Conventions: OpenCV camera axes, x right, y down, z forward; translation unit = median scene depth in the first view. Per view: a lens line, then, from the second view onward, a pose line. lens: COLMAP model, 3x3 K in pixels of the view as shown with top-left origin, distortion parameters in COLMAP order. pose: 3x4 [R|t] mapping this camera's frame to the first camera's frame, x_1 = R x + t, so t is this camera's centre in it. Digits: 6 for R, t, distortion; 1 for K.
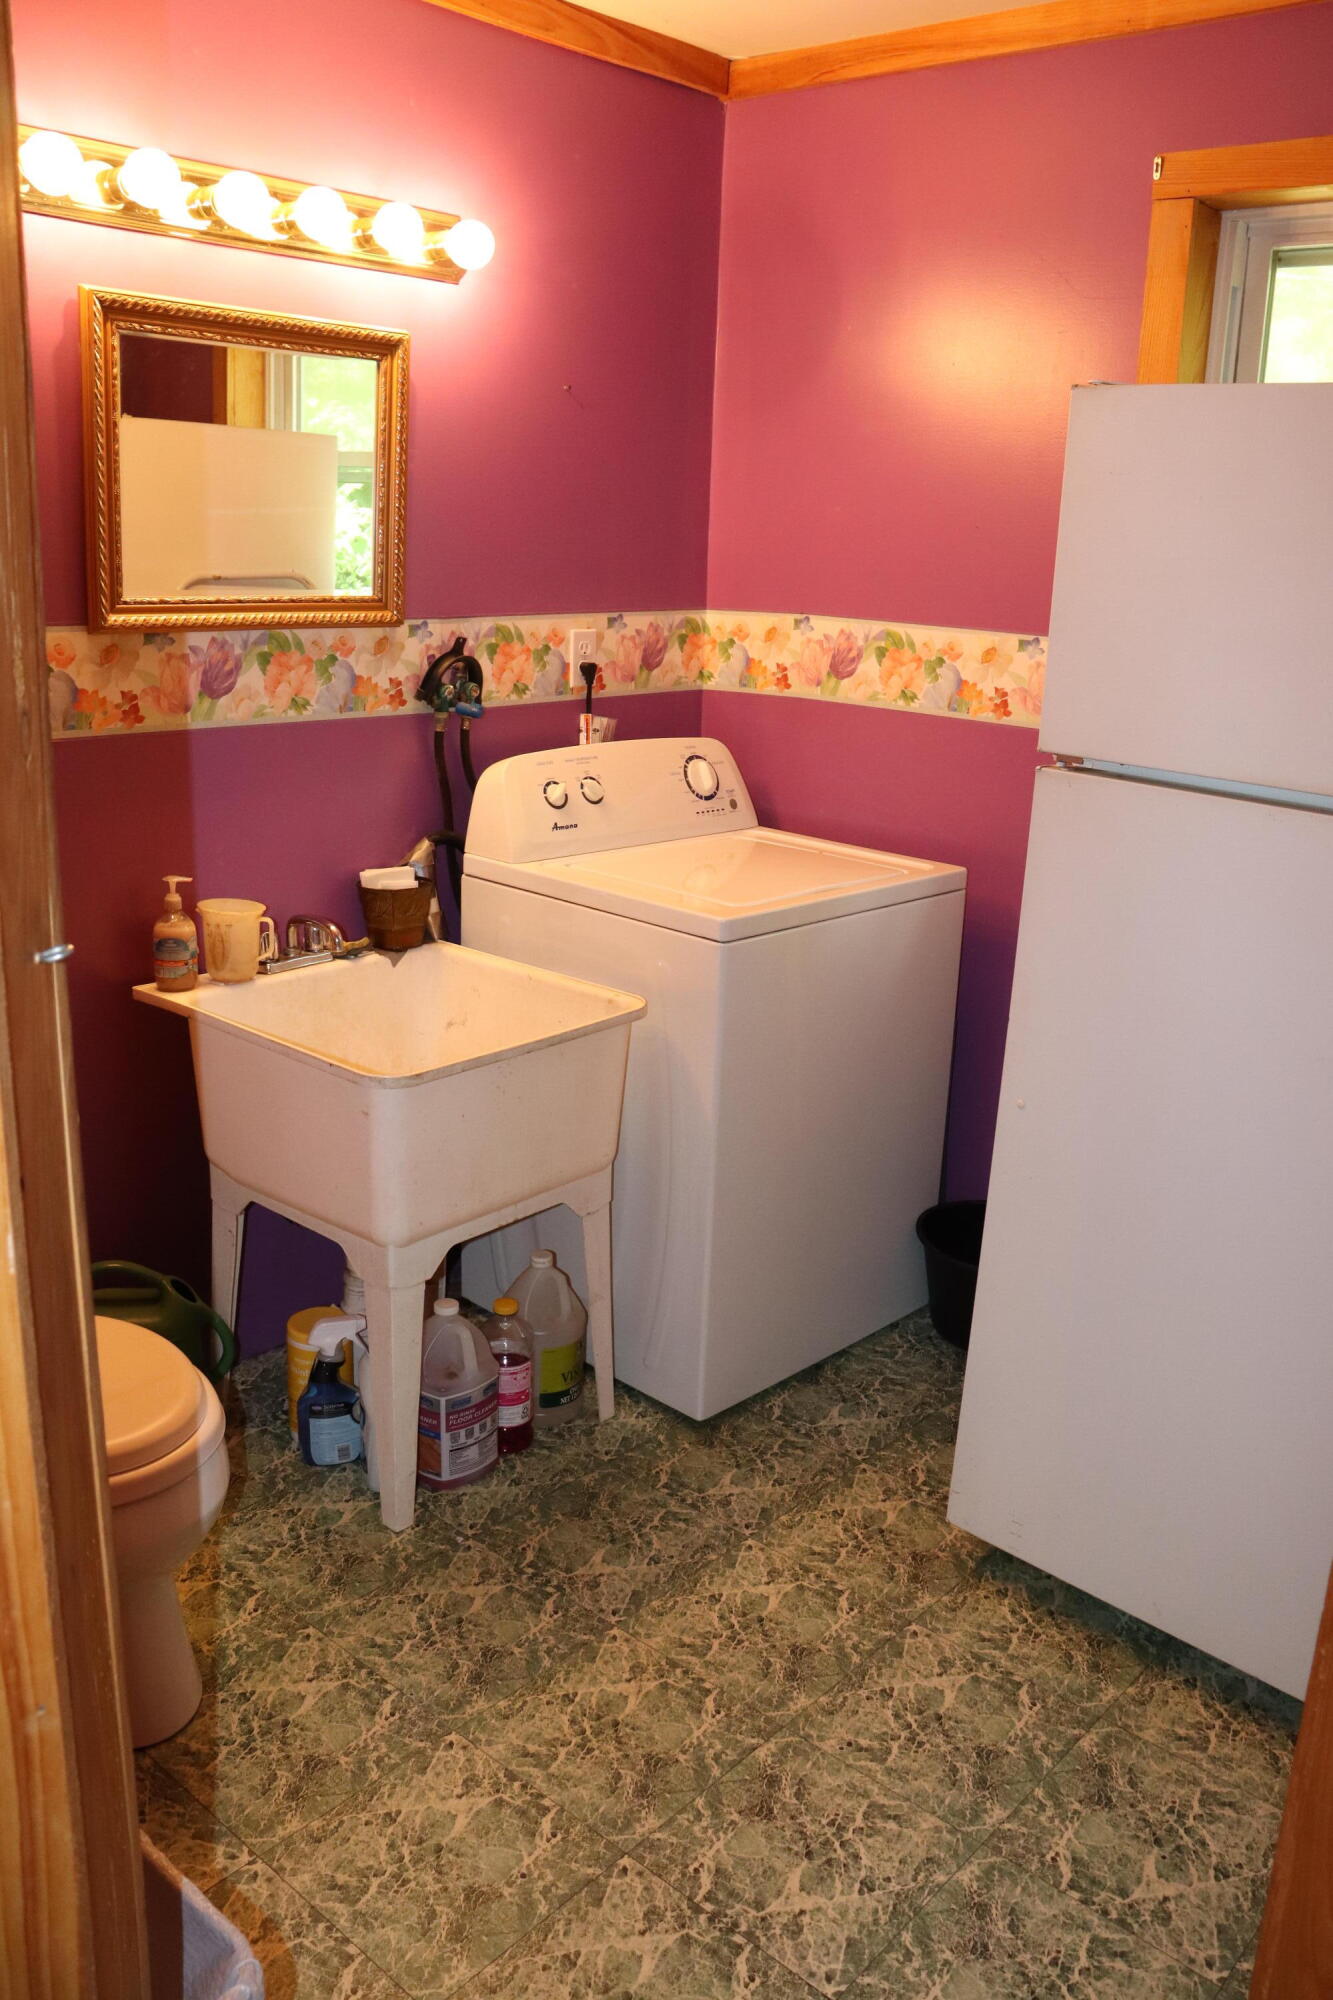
lens RADIAL K [[1627.3, 0, 666.5], [0, 1627.3, 1000.0], [0, 0, 1]] dist [-0.177137, 0.149221]
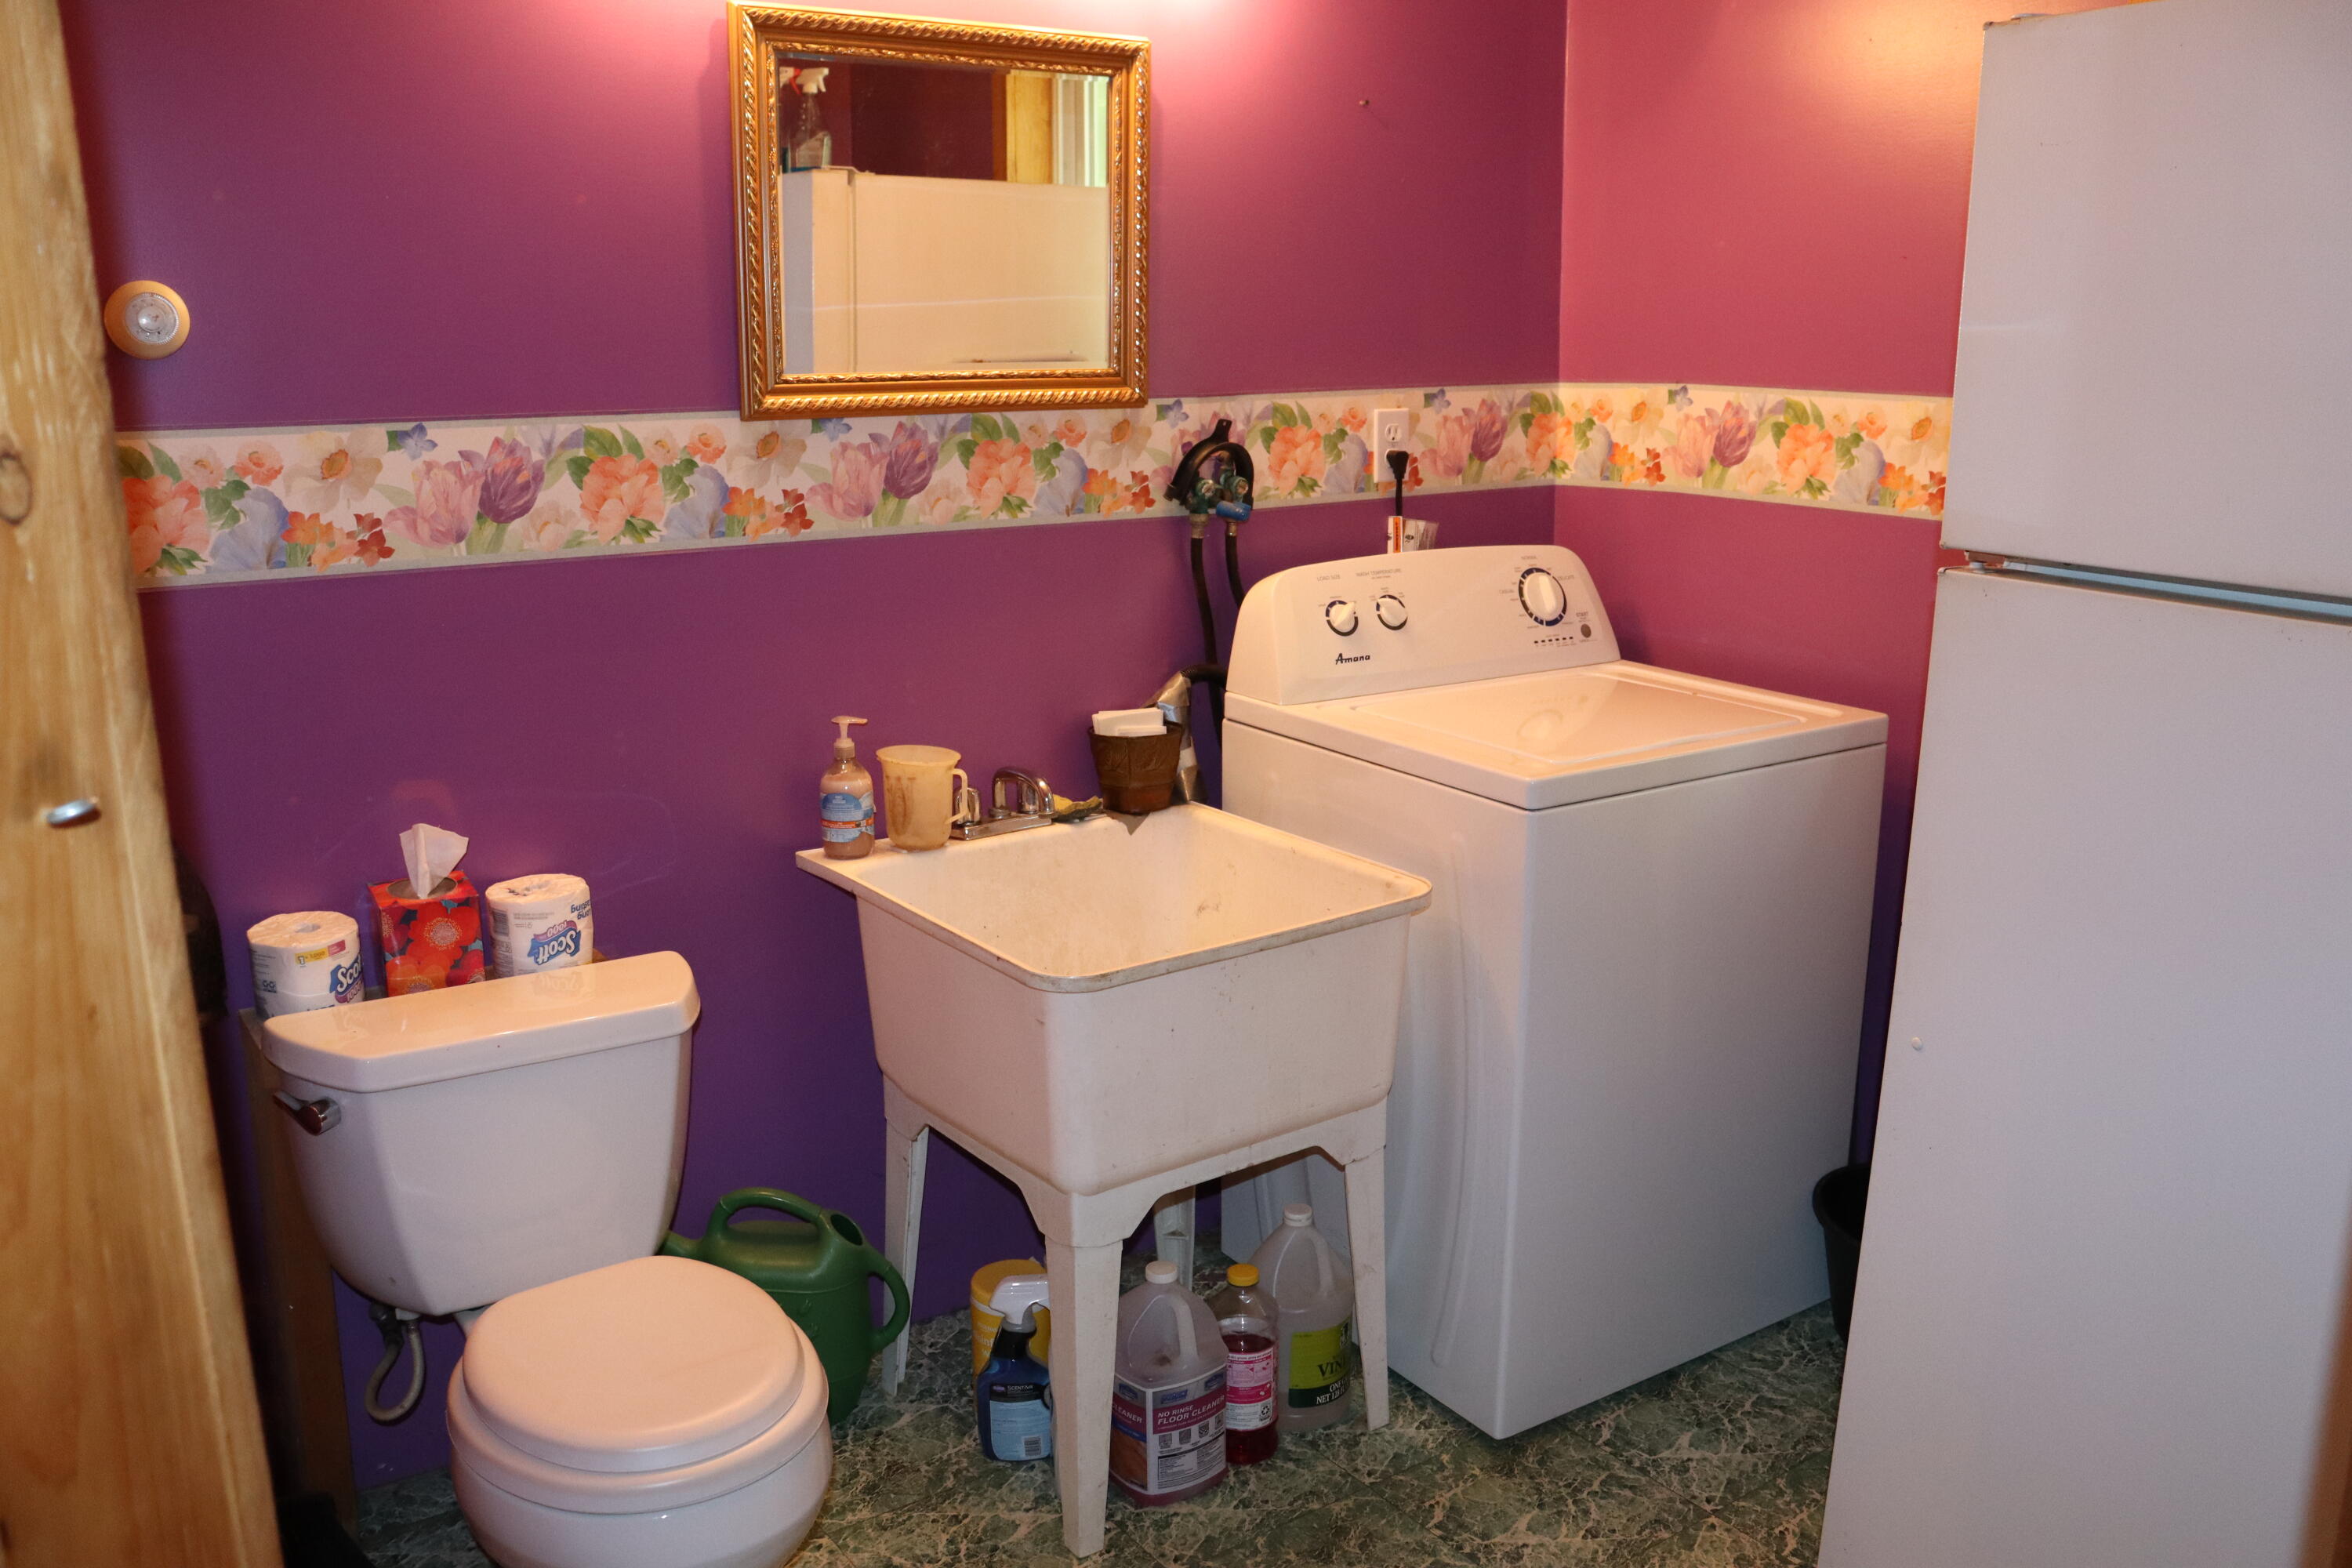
lens RADIAL K [[1913.7, 0, 1152.2], [0, 1913.7, 806.5], [0, 0, 1]] dist [-0.177137, 0.149221]
pose [[0.970829, 0.015489, -0.239270, 0.069132], [-0.023713, 0.999221, -0.031531, -0.004836], [0.238595, 0.036284, 0.970441, 0.095894]]
